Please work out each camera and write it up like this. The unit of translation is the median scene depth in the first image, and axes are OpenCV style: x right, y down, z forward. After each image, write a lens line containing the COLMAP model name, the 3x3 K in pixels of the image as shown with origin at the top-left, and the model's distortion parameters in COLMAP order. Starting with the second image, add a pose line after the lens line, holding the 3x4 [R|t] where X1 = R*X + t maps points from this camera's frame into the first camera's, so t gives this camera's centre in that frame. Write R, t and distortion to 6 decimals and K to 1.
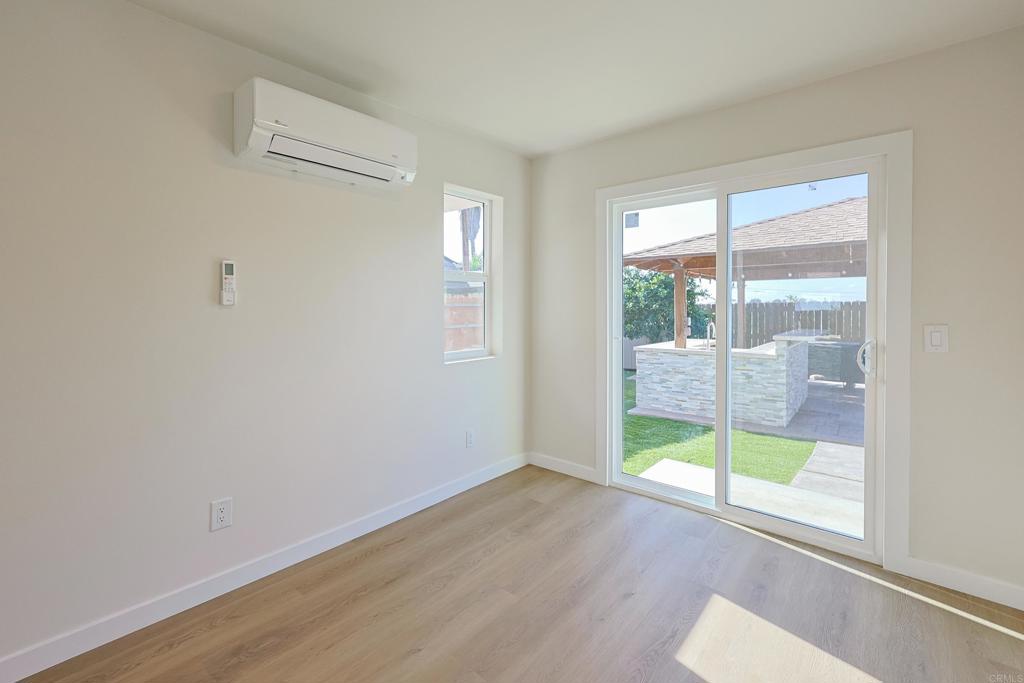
lens RADIAL K [[442.6, 0, 511.3], [0, 442.6, 326.6], [0, 0, 1]] dist [-0.000053, 0.000083]
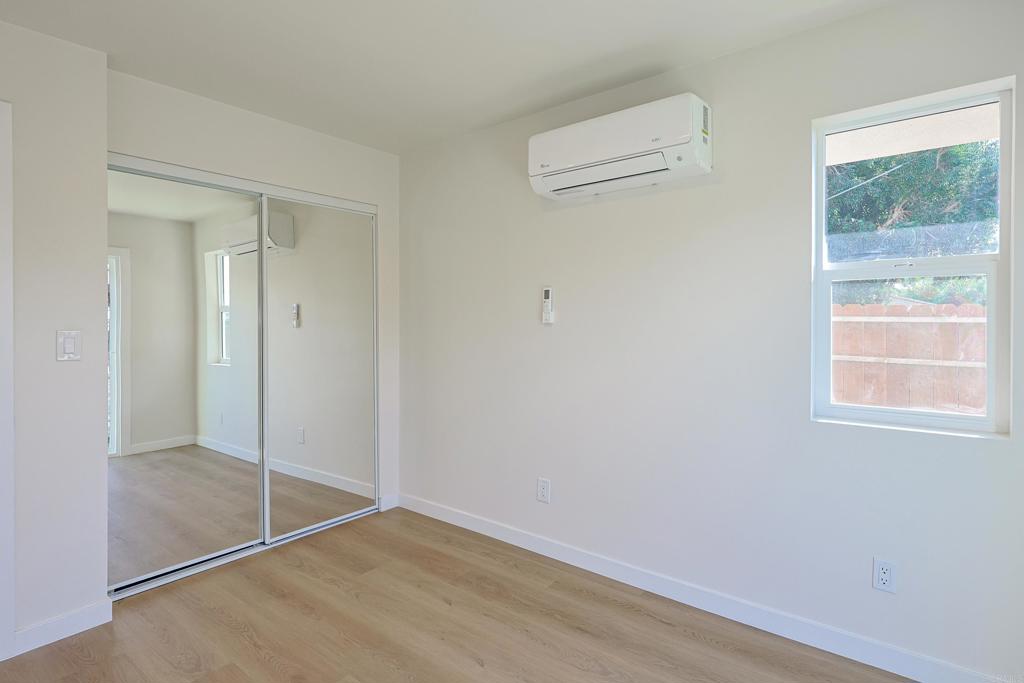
lens RADIAL K [[529.0, 0, 512.0], [0, 529.0, 341.5], [0, 0, 1]] dist [-0.000023, 0.000125]
pose [[0.041229, 0.033521, -0.998587, 0.834714], [-0.046681, 0.998410, 0.031588, -0.040053], [0.998059, 0.045312, 0.042728, 0.843139]]
